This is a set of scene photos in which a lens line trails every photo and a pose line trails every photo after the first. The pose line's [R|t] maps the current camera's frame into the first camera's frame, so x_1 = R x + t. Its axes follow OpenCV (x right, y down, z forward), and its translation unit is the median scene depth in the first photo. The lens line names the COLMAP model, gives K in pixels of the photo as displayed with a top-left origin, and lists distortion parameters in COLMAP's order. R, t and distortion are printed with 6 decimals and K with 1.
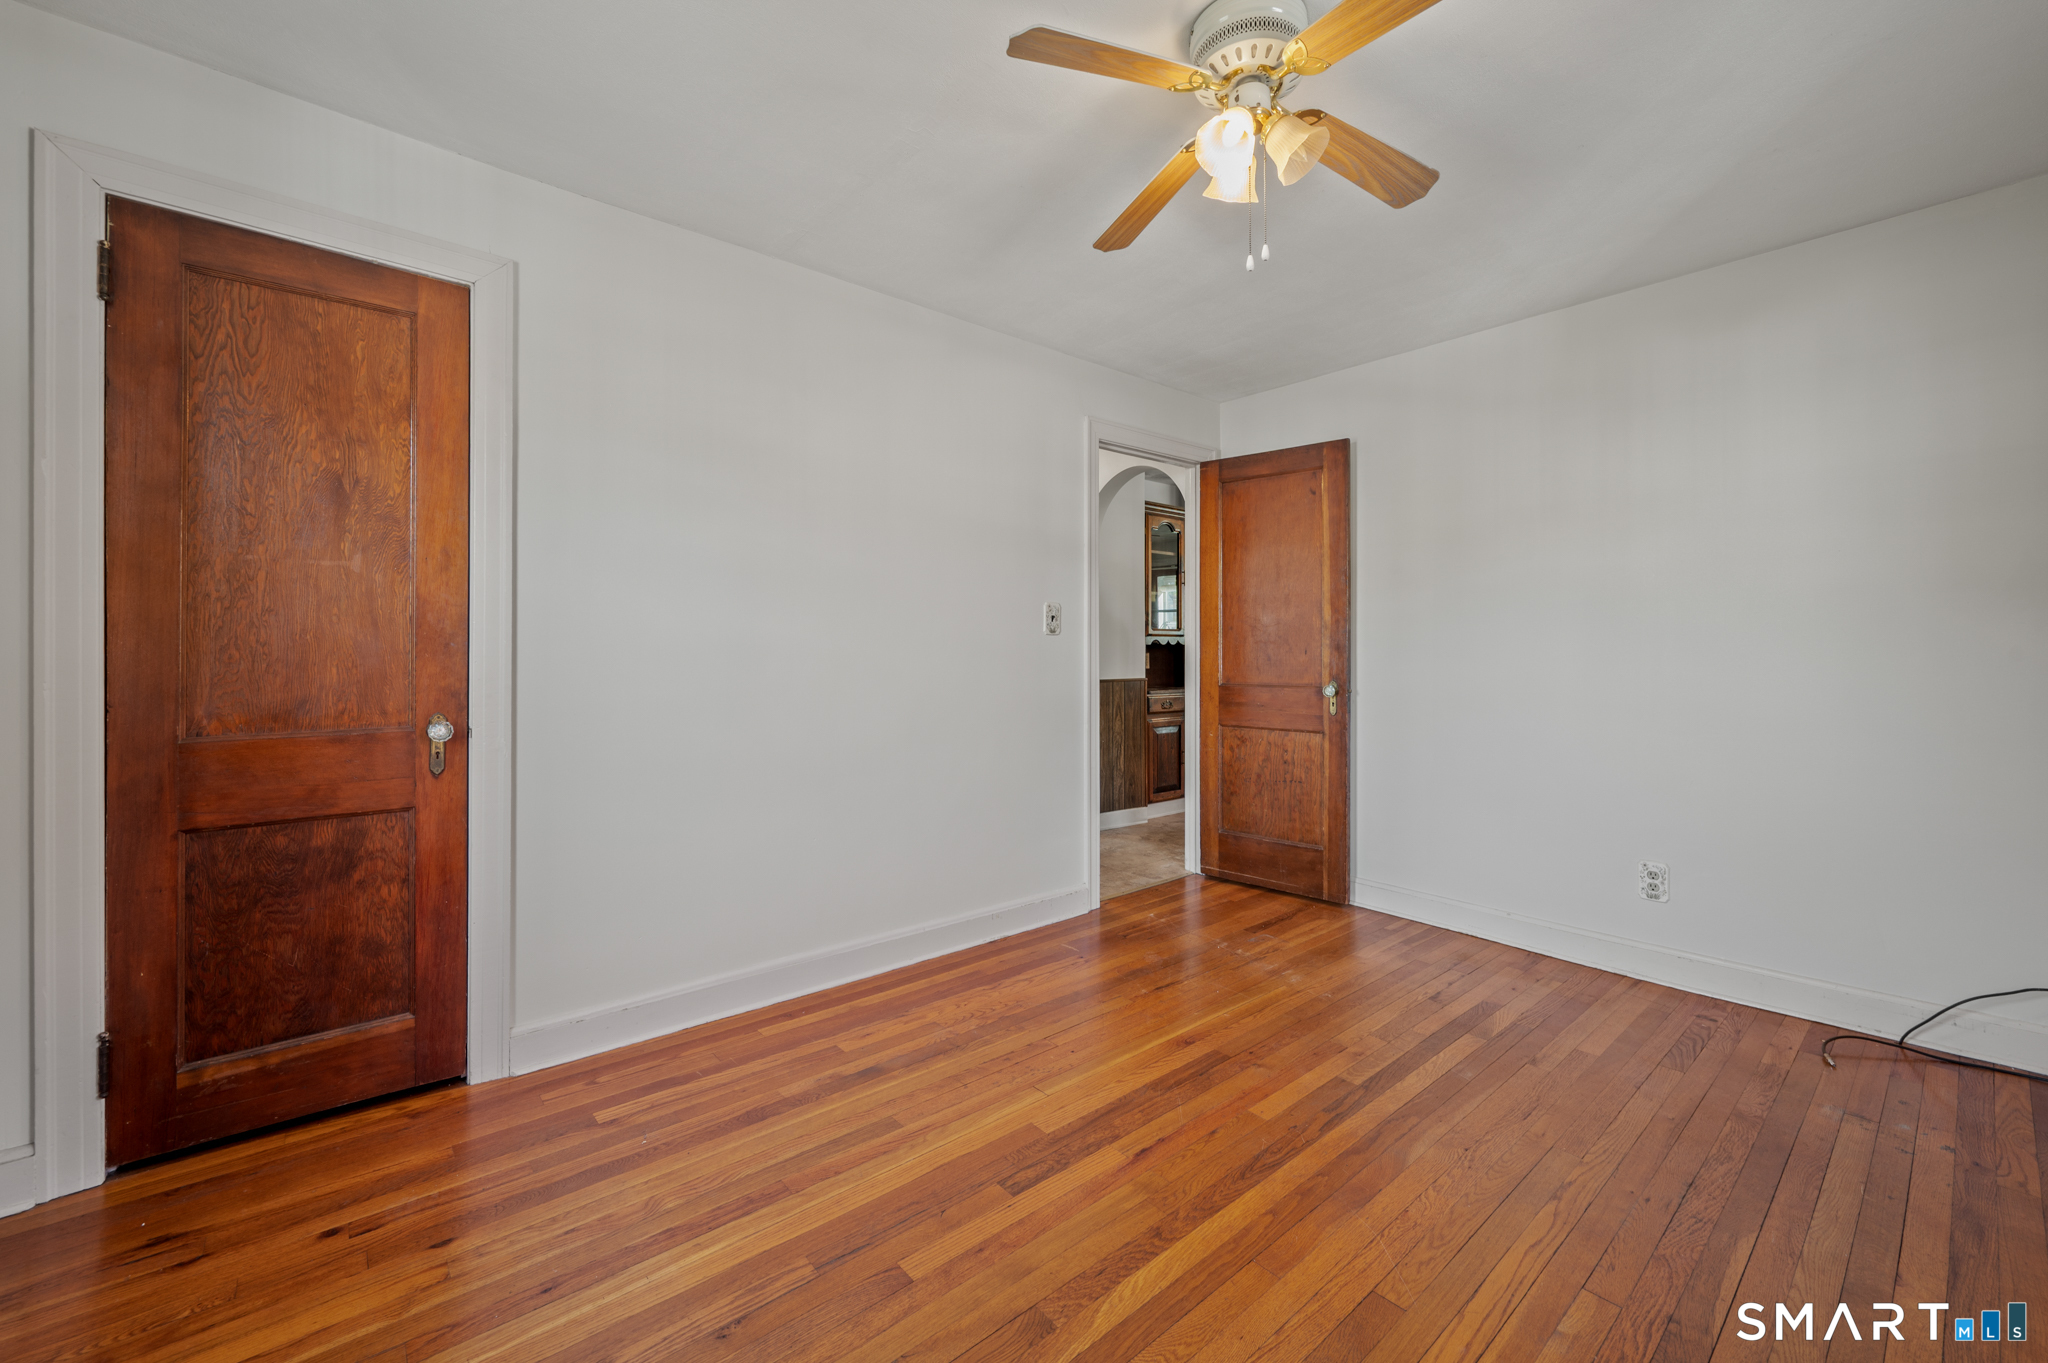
lens RADIAL K [[803.1, 0, 1018.5], [0, 803.1, 668.9], [0, 0, 1]] dist [-0.000807, -0.000202]
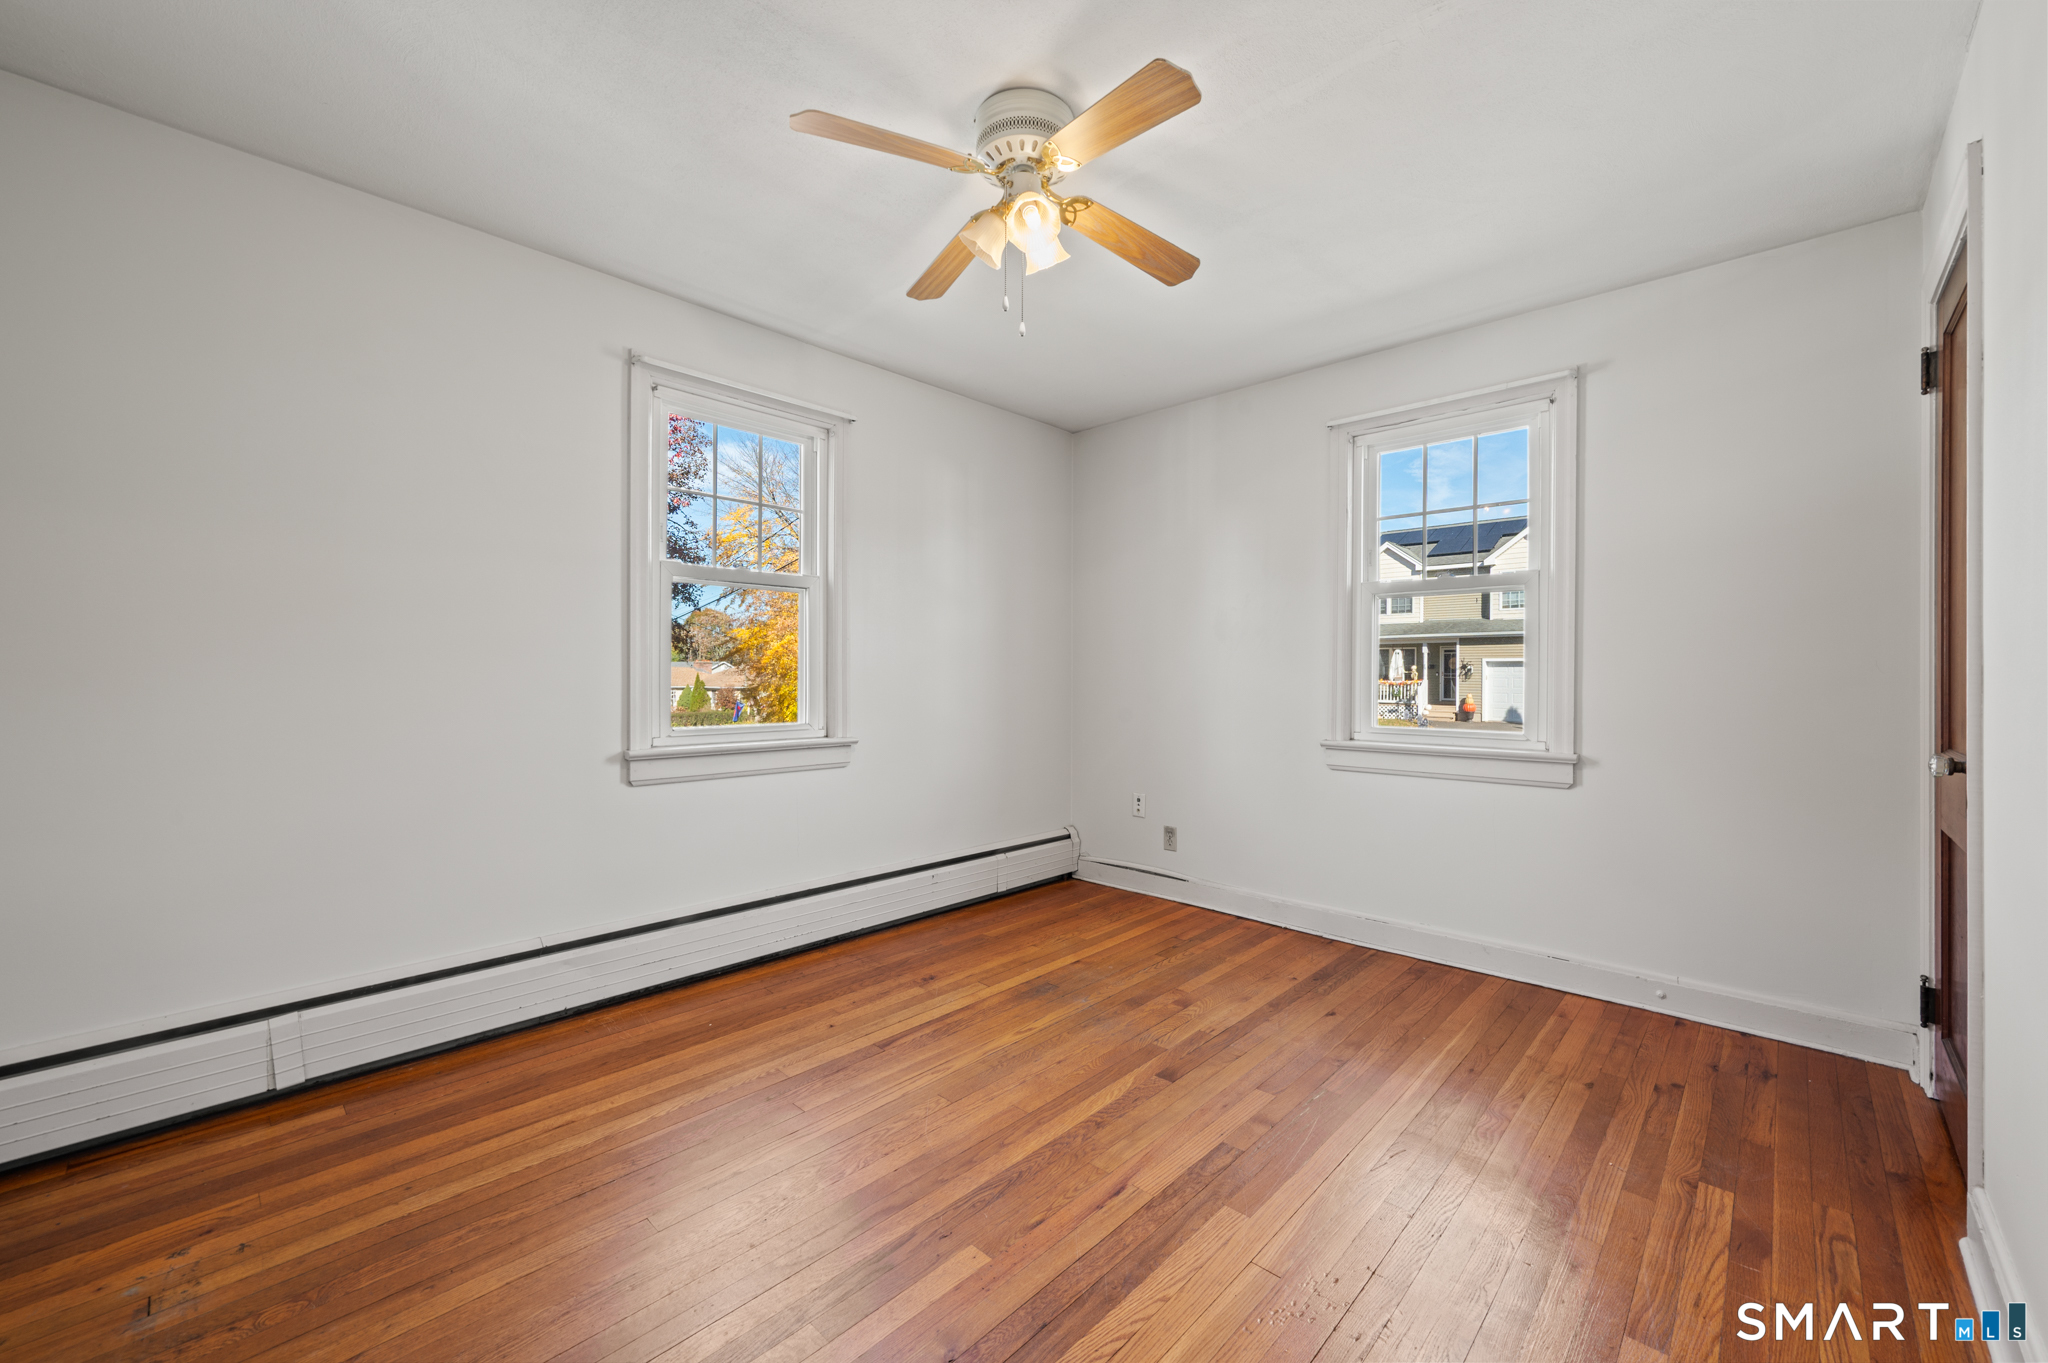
lens RADIAL K [[803.1, 0, 1018.5], [0, 803.1, 668.9], [0, 0, 1]] dist [-0.000807, -0.000202]
pose [[-0.994248, -0.004729, -0.106998, 0.393058], [-0.005335, 0.999971, 0.005379, -0.026051], [0.106970, 0.005919, -0.994245, 2.013209]]
